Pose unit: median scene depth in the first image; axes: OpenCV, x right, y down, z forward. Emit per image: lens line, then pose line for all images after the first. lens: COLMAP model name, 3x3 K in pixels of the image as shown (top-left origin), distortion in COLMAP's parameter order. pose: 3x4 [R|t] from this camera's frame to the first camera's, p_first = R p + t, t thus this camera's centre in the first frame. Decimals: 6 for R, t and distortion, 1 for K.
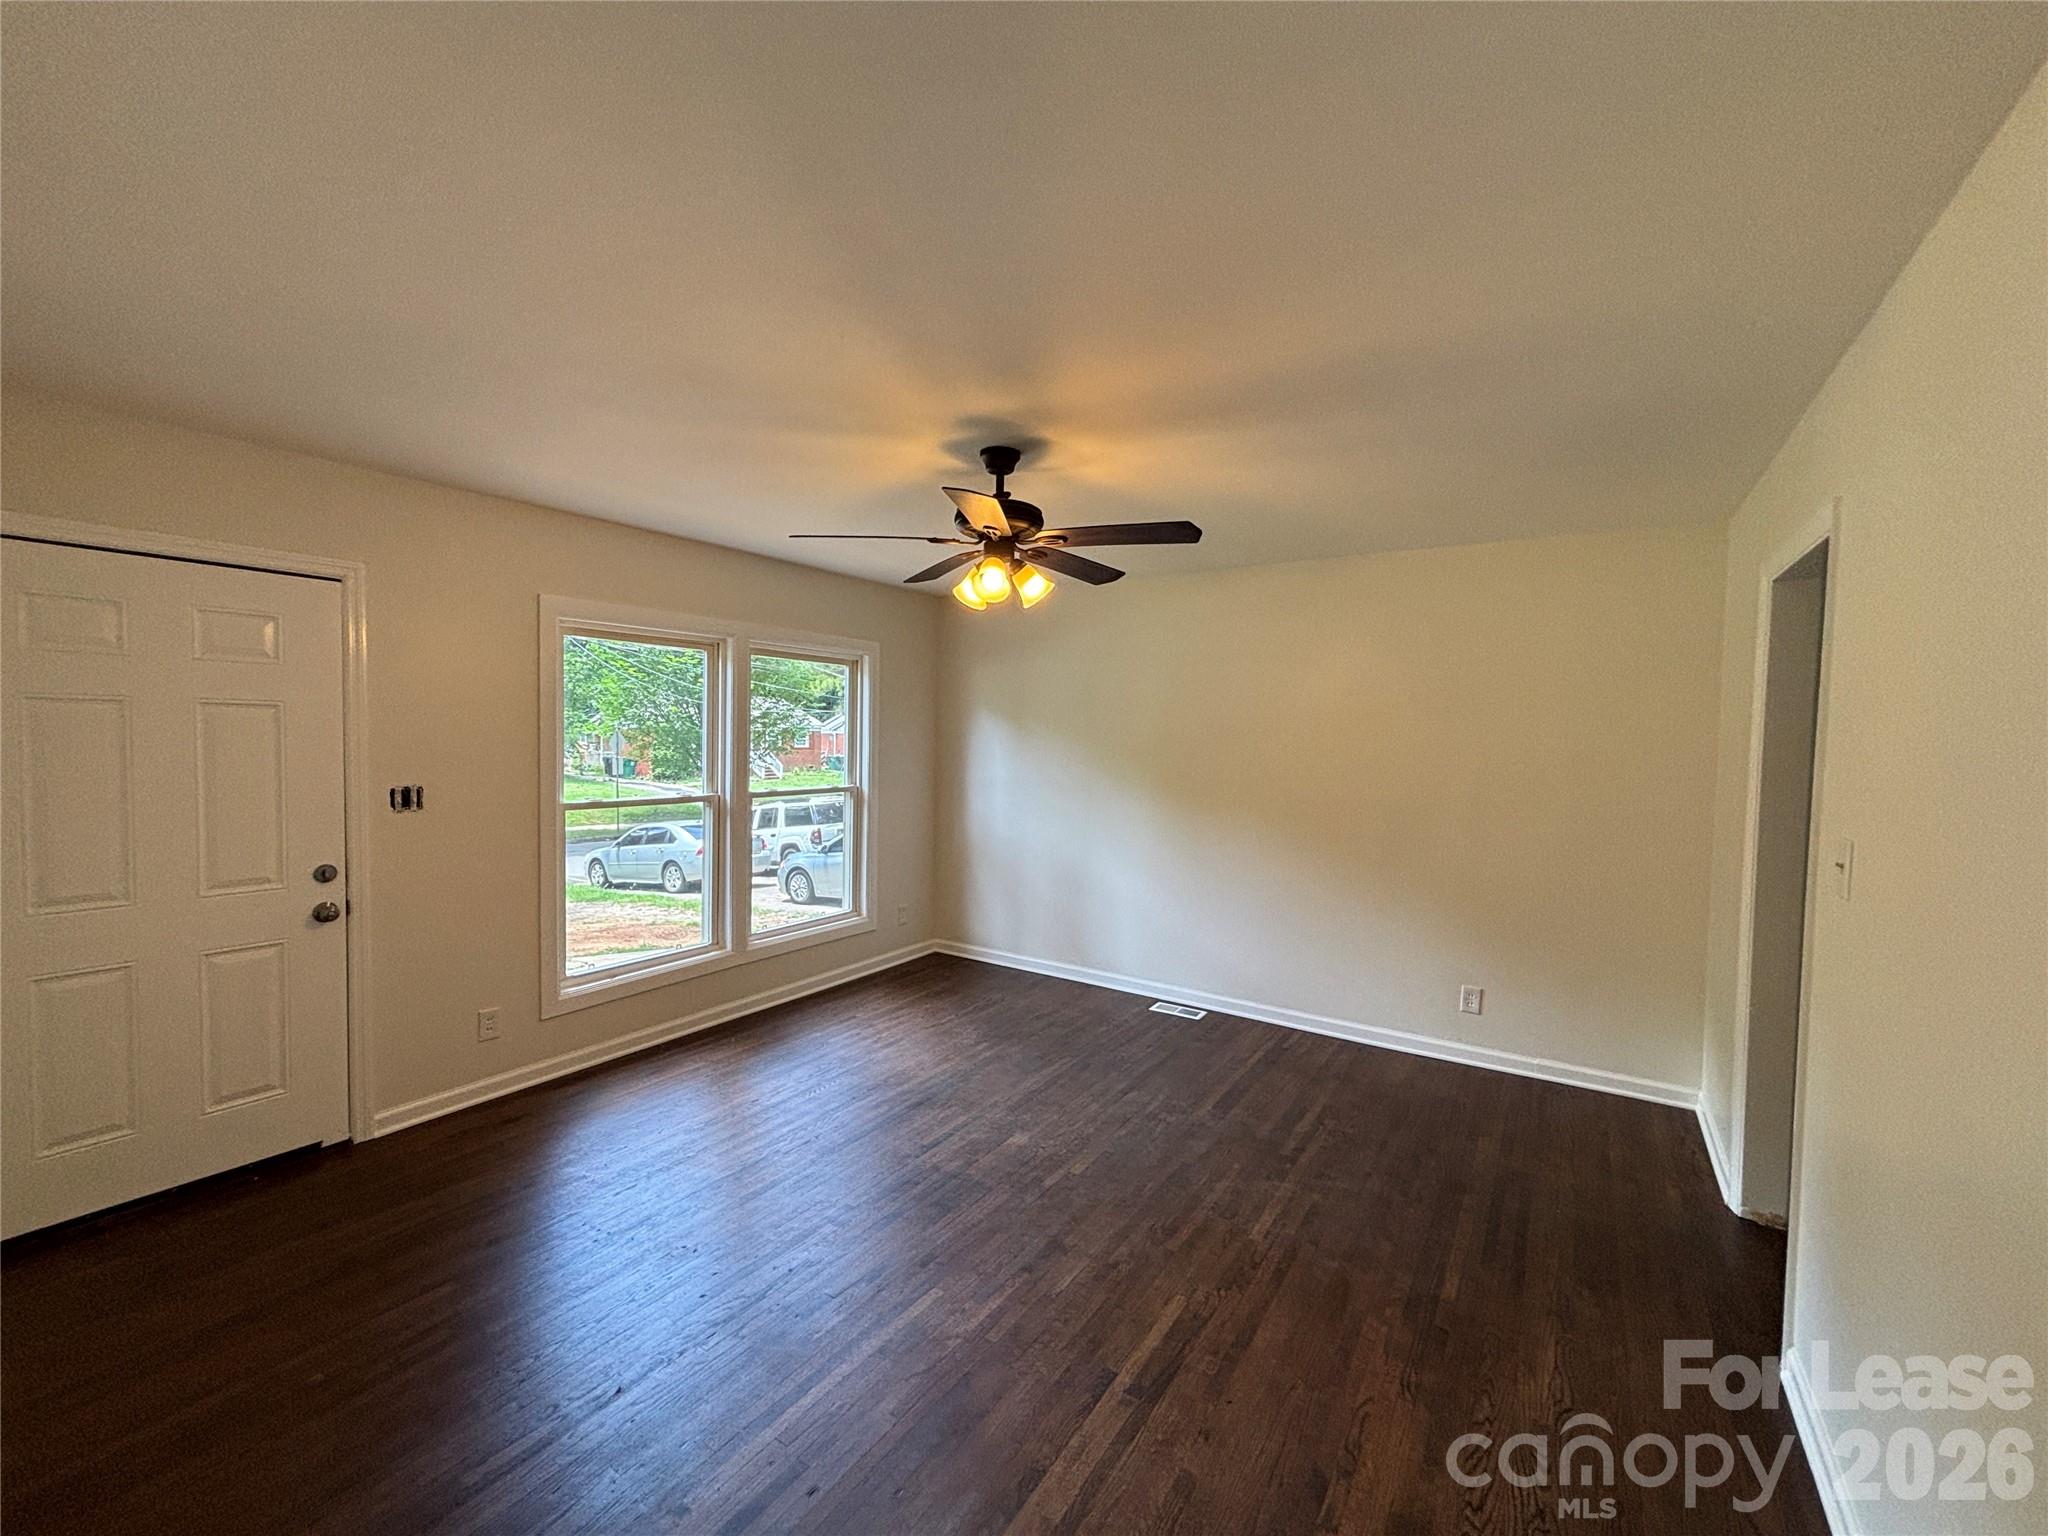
lens RADIAL K [[822.7, 0, 1021.6], [0, 822.7, 768.6], [0, 0, 1]] dist [0.002221, 0.000055]
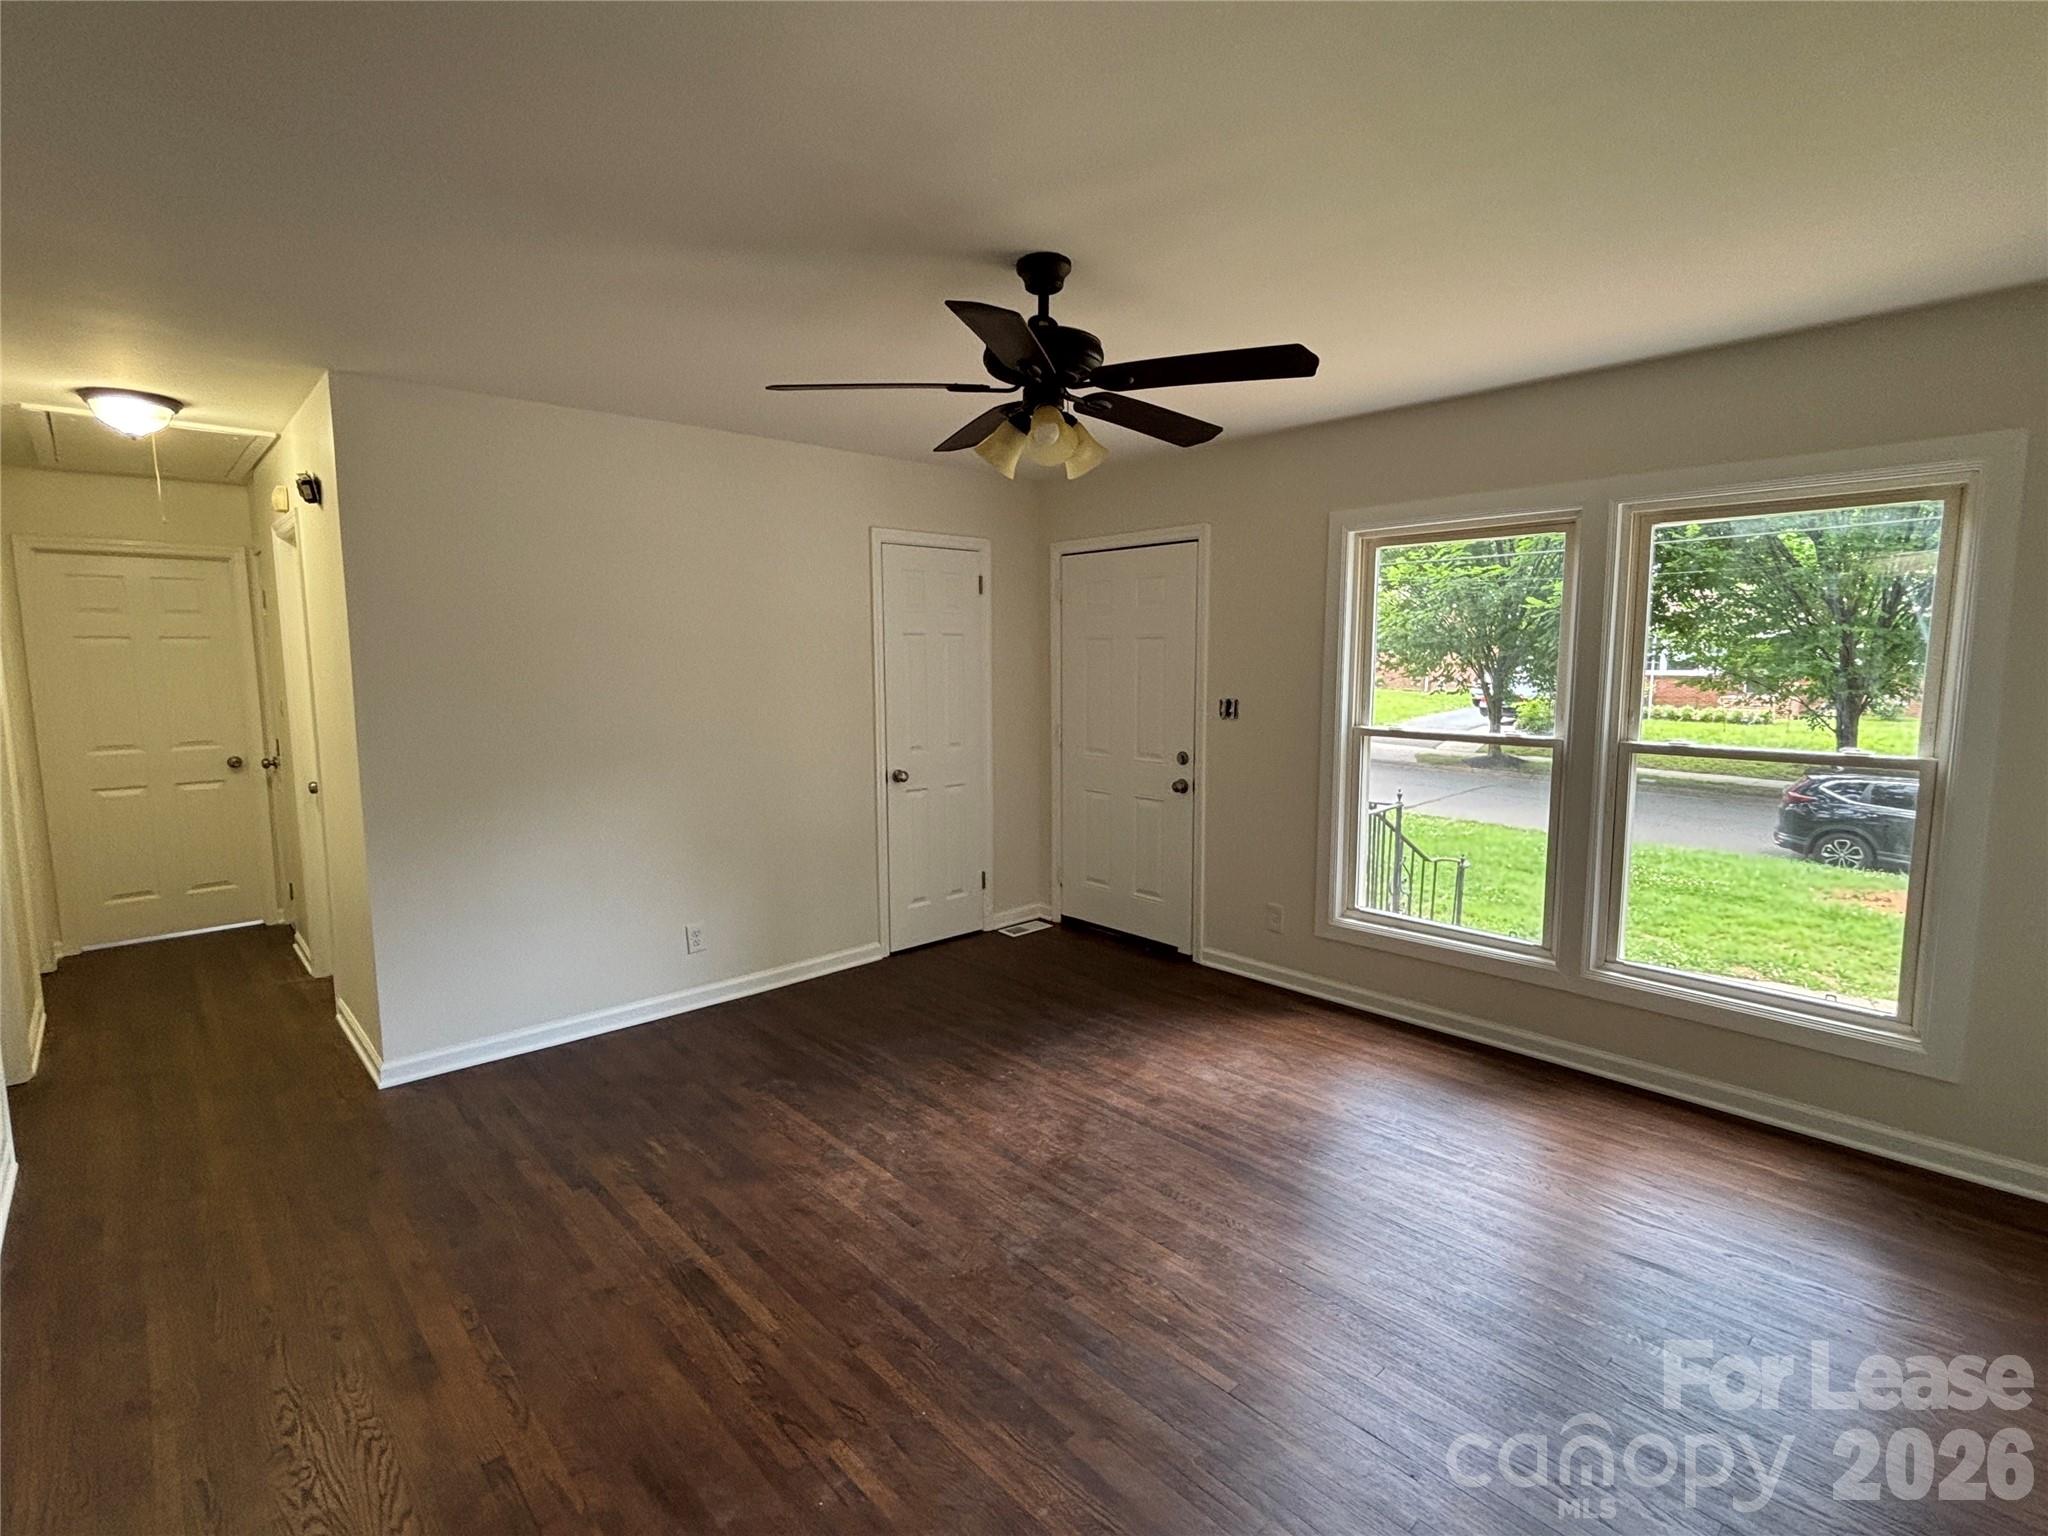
lens RADIAL K [[967.3, 0, 1022.2], [0, 967.3, 762.3], [0, 0, 1]] dist [0.003333, -0.000087]
pose [[-0.219703, 0.098172, -0.970615, 0.744400], [-0.039557, 0.993209, 0.109412, -0.030883], [0.974764, 0.062433, -0.214328, 1.023008]]
